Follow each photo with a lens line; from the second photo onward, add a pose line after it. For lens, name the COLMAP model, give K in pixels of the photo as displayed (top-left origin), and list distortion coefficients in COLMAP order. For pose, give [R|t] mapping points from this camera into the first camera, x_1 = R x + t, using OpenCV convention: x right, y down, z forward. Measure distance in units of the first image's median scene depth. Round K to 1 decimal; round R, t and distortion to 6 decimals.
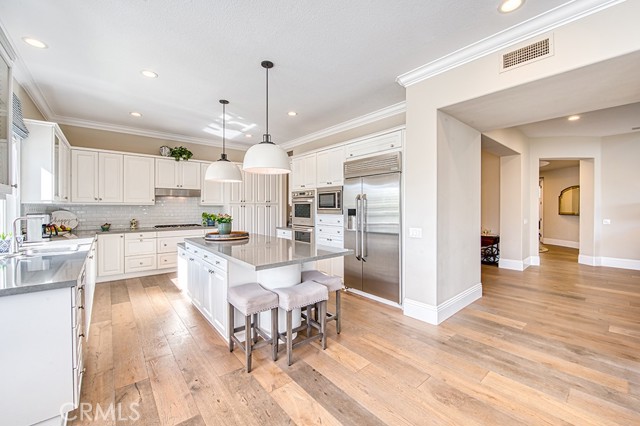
lens RADIAL K [[251.8, 0, 319.1], [0, 251.8, 204.3], [0, 0, 1]] dist [-0.011772, -0.000409]
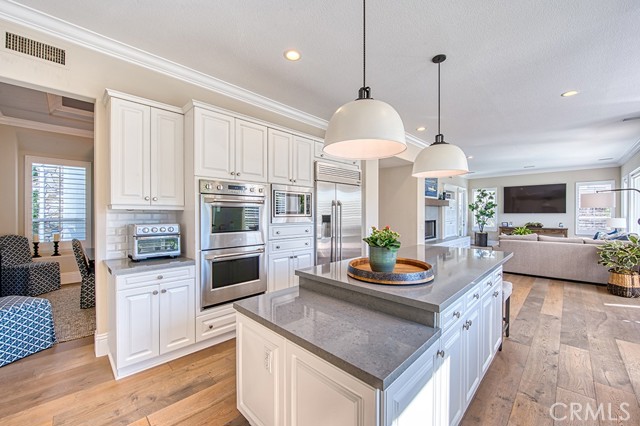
lens RADIAL K [[251.8, 0, 324.6], [0, 251.8, 214.3], [0, 0, 1]] dist [-0.011772, -0.000409]
pose [[-0.086659, 0.000421, 0.996238, -0.844531], [-0.011542, 0.999932, -0.001426, 0.017561], [-0.996171, -0.011622, -0.086648, 1.159590]]
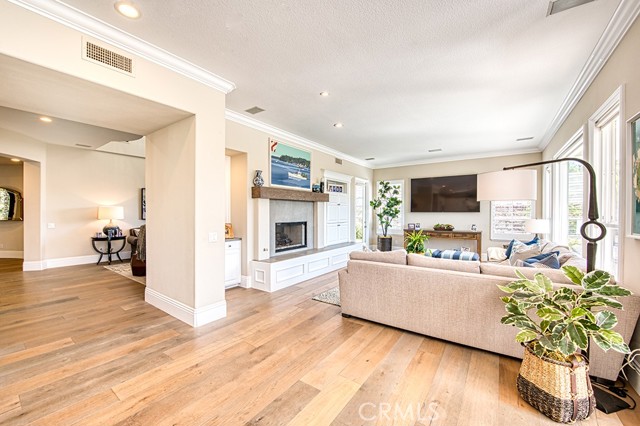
lens RADIAL K [[251.8, 0, 313.2], [0, 251.8, 214.5], [0, 0, 1]] dist [-0.011772, -0.000409]
pose [[-0.223317, -0.005730, 0.974729, -0.212072], [-0.015109, 0.999883, 0.002416, 0.006500], [-0.974629, -0.014188, -0.223378, 0.273387]]
